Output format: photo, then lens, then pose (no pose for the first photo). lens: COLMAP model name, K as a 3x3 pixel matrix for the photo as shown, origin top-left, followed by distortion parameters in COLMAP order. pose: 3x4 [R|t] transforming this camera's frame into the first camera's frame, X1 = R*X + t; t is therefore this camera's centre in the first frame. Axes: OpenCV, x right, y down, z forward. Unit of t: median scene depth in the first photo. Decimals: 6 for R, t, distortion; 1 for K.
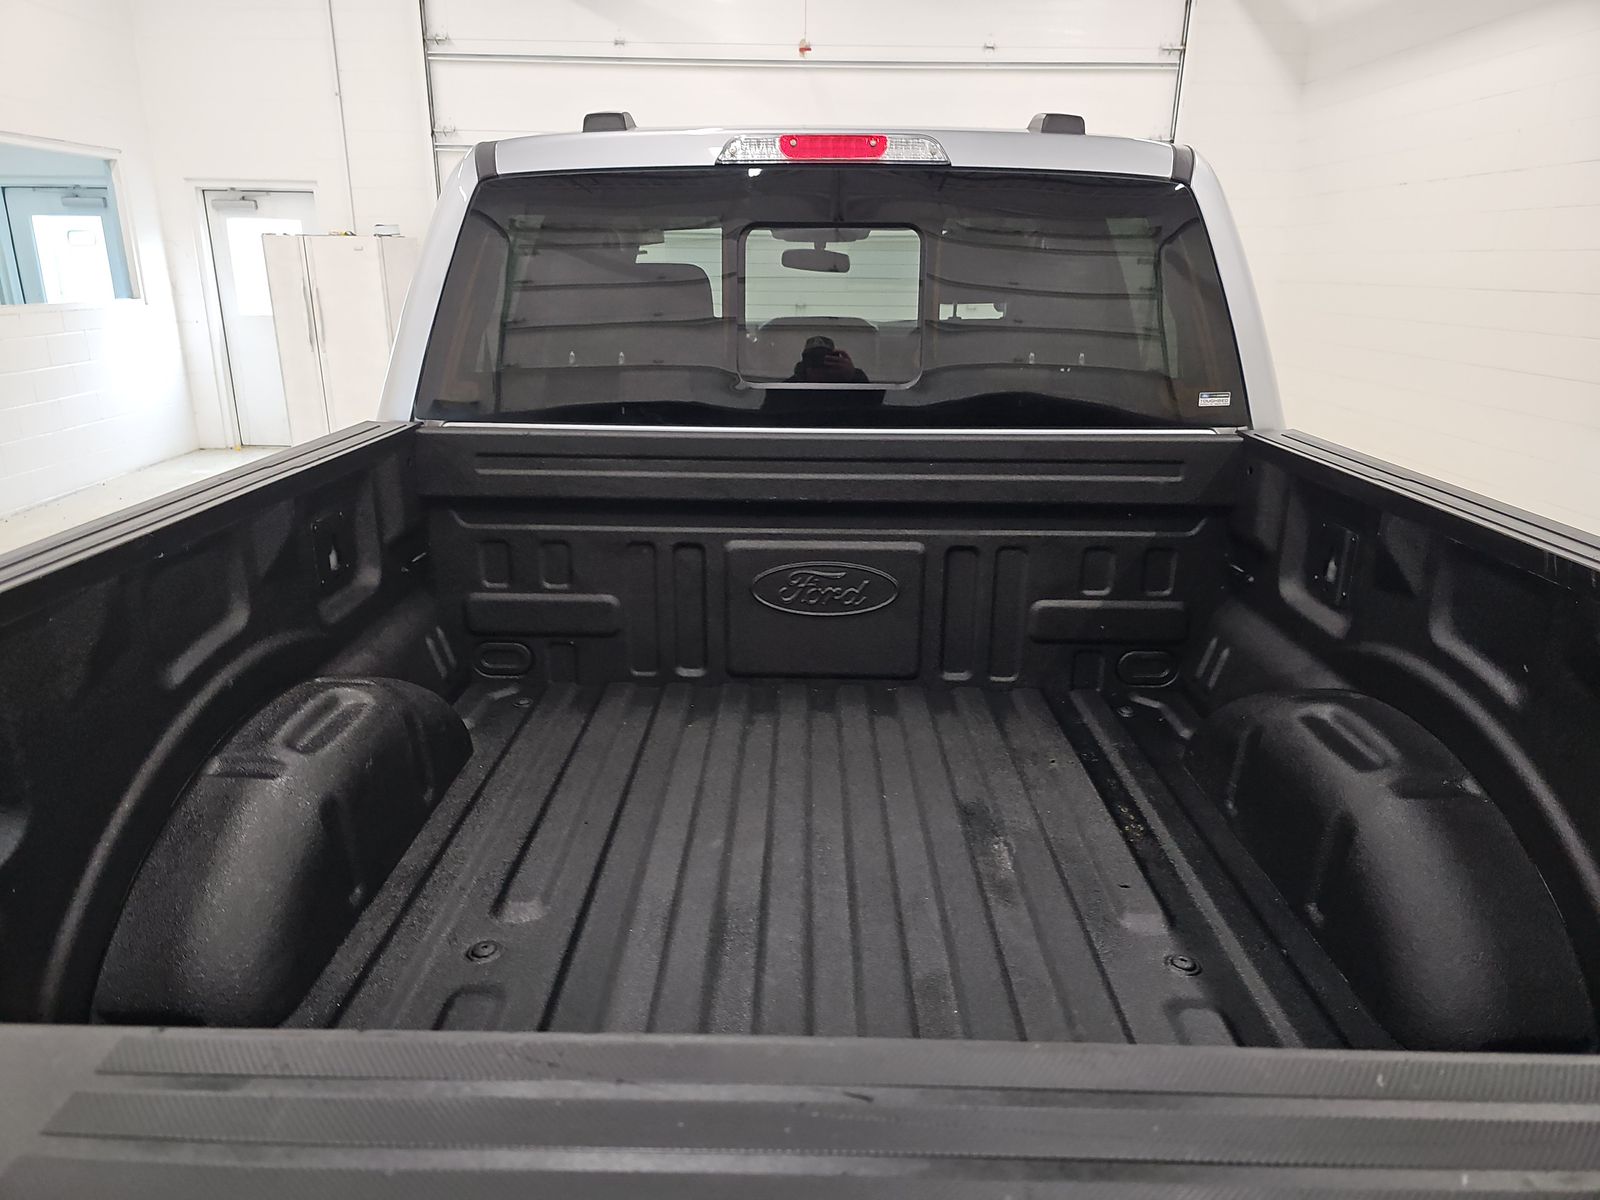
lens RADIAL K [[1064.7, 0, 793.8], [0, 1064.7, 599.1], [0, 0, 1]] dist [0.031011, -0.021239]
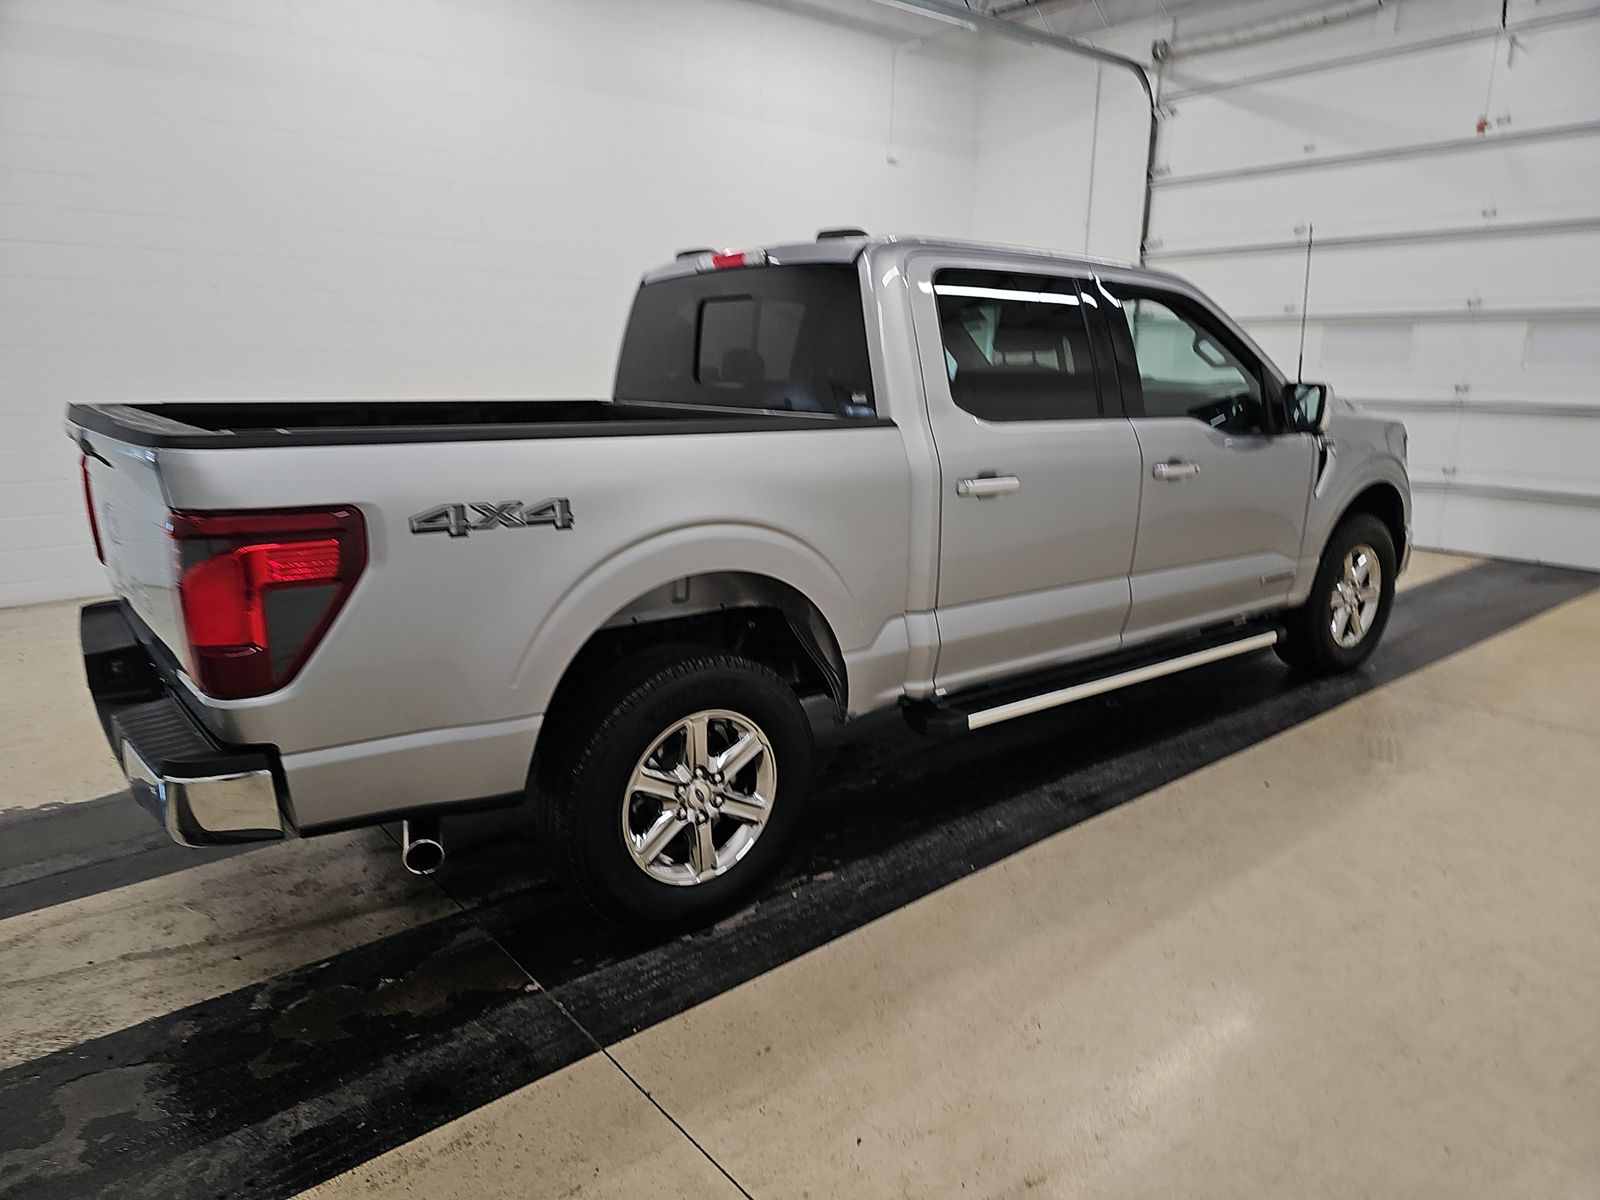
lens RADIAL K [[1064.7, 0, 807.9], [0, 1064.7, 606.6], [0, 0, 1]] dist [0.031011, -0.021239]
pose [[0.631674, 0.167826, -0.756850, 0.871795], [-0.233265, 0.972189, 0.020890, 0.053836], [0.739307, 0.163351, 0.653254, -0.015797]]
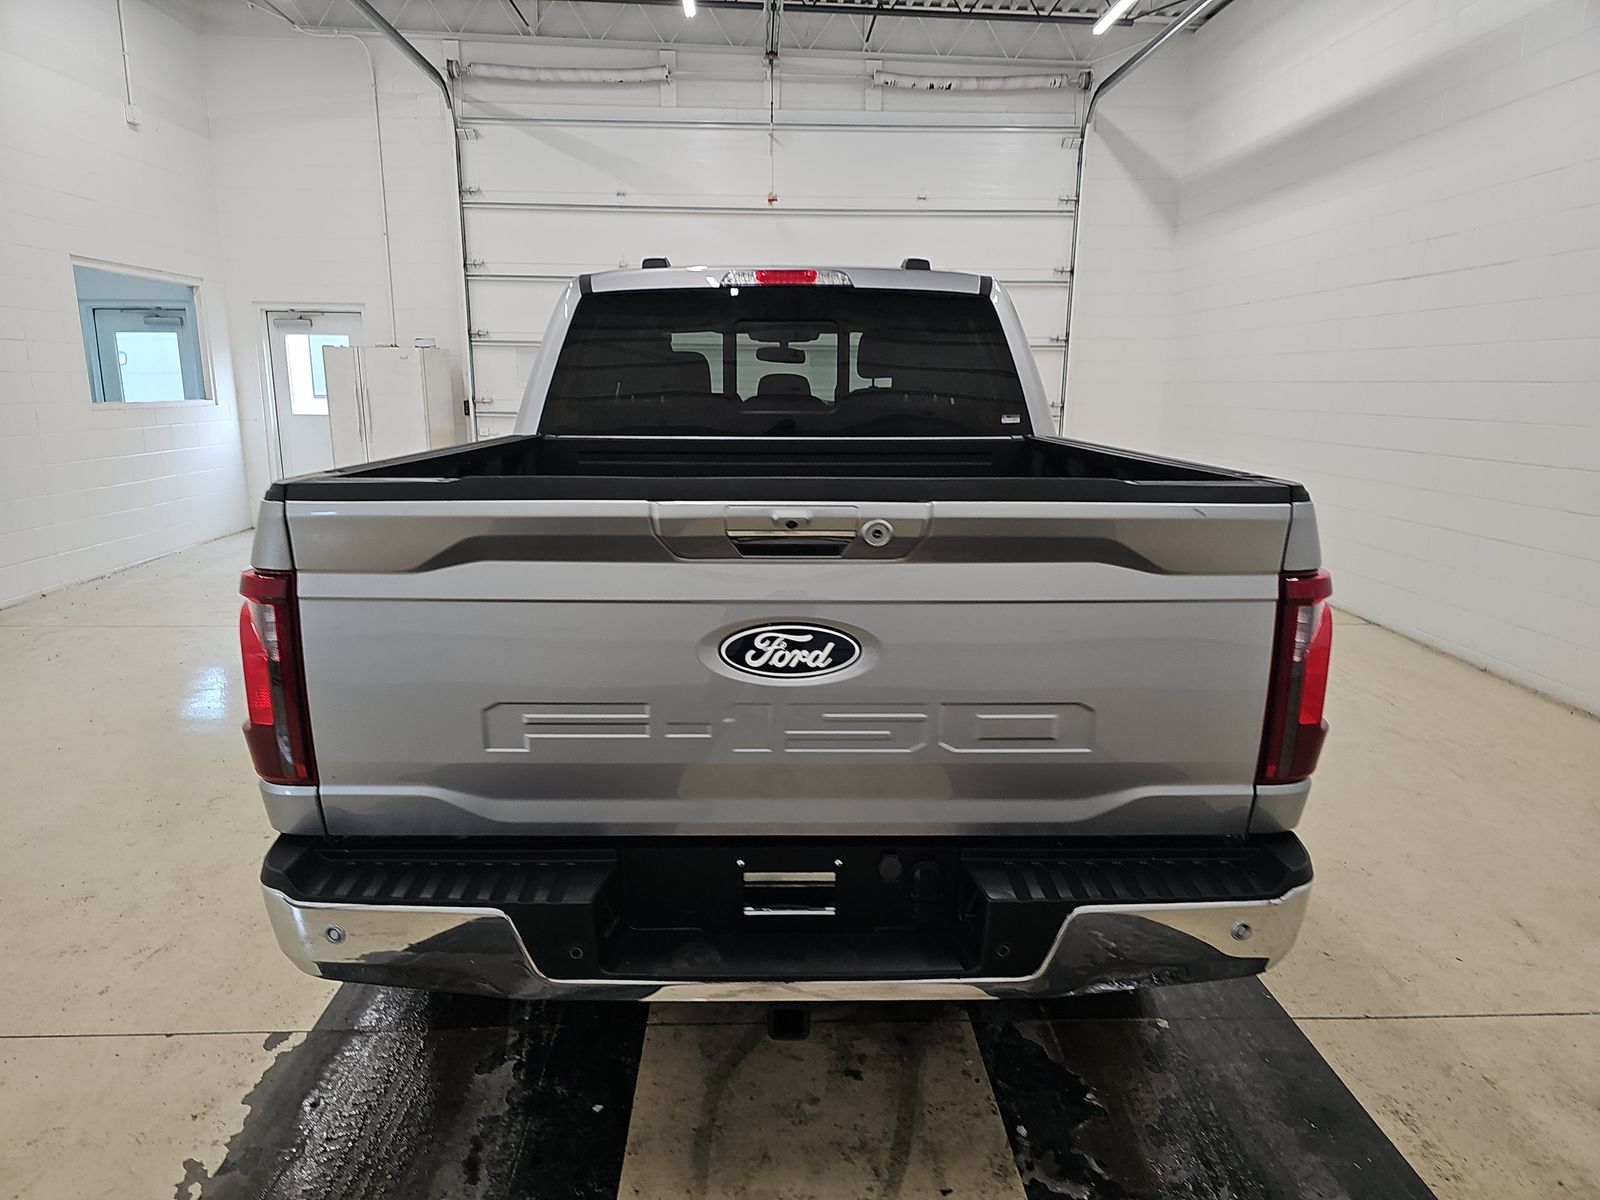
lens RADIAL K [[1064.7, 0, 799.1], [0, 1064.7, 608.1], [0, 0, 1]] dist [0.031011, -0.021239]
pose [[0.999526, -0.009790, 0.029197, 0.000698], [0.012585, 0.995192, -0.097132, 0.152541], [-0.028106, 0.097453, 0.994843, -0.364677]]
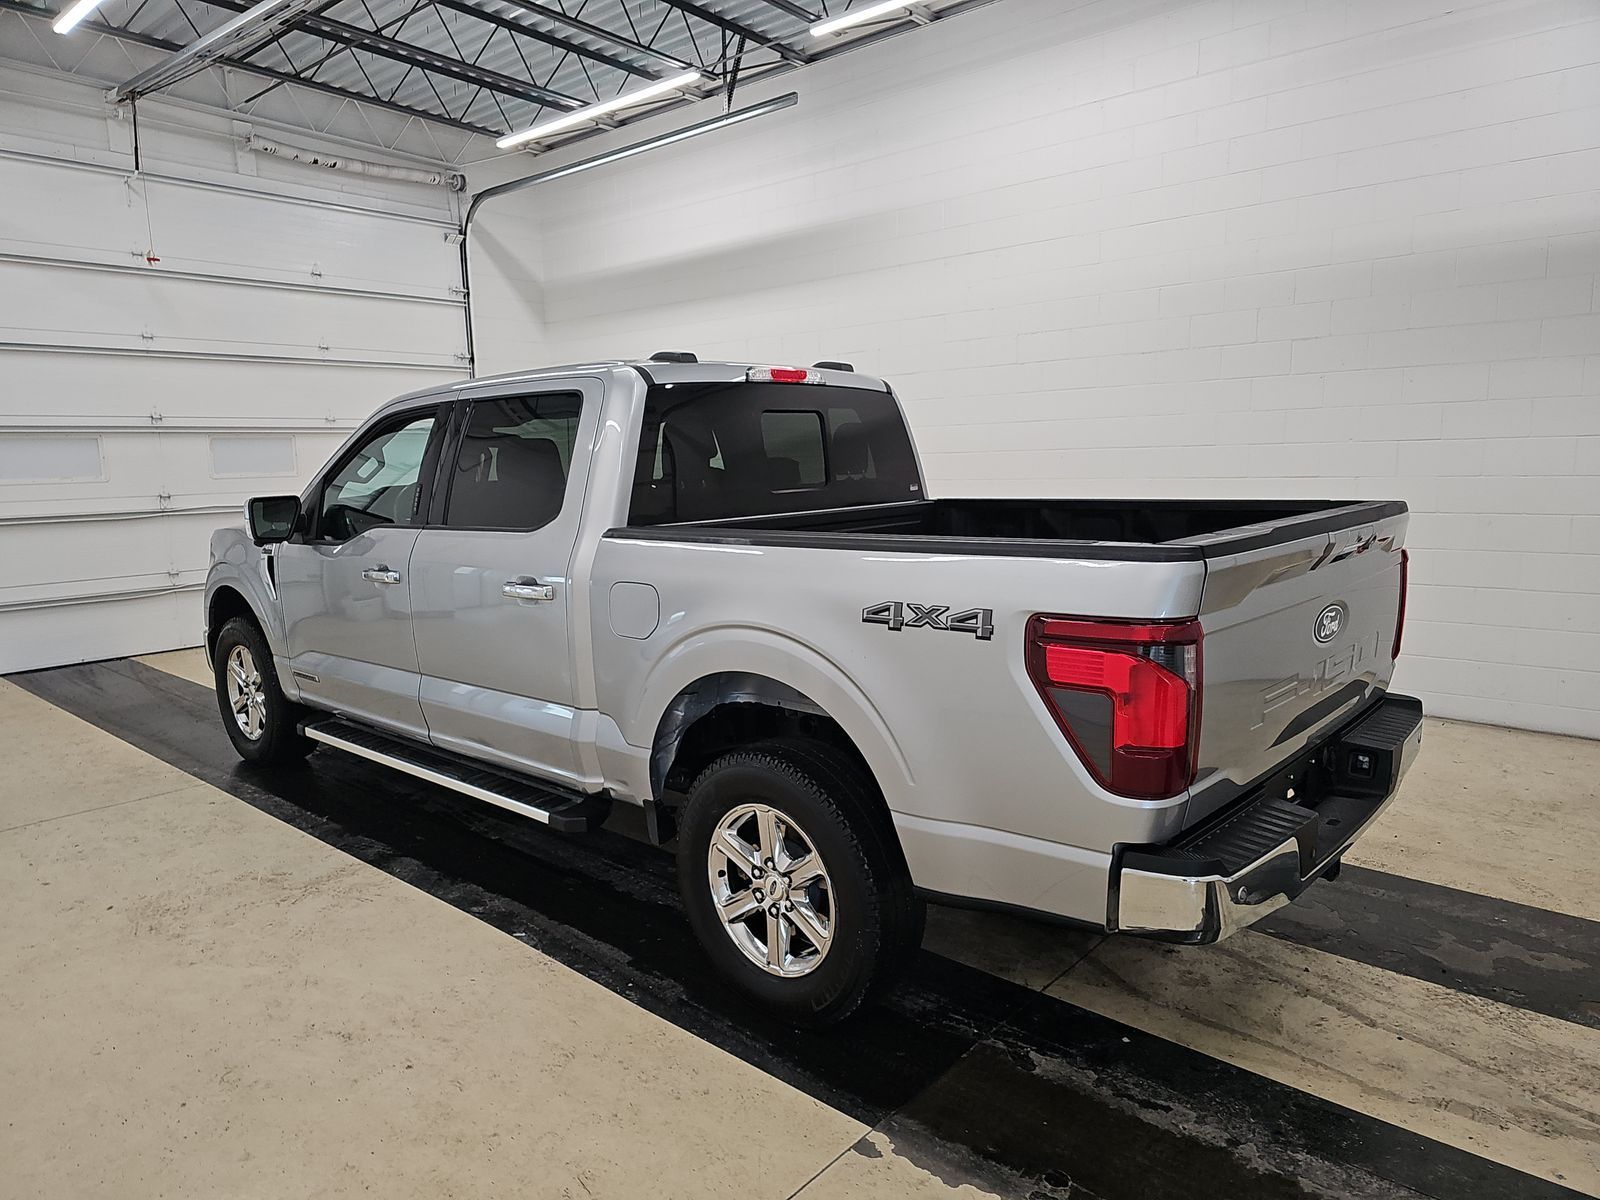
lens RADIAL K [[1064.7, 0, 799.8], [0, 1064.7, 594.5], [0, 0, 1]] dist [0.031011, -0.021239]
pose [[0.652987, -0.125368, 0.746921, -0.791995], [0.256524, 0.964523, -0.062371, 0.057517], [-0.712603, 0.232331, 0.661982, -0.133480]]
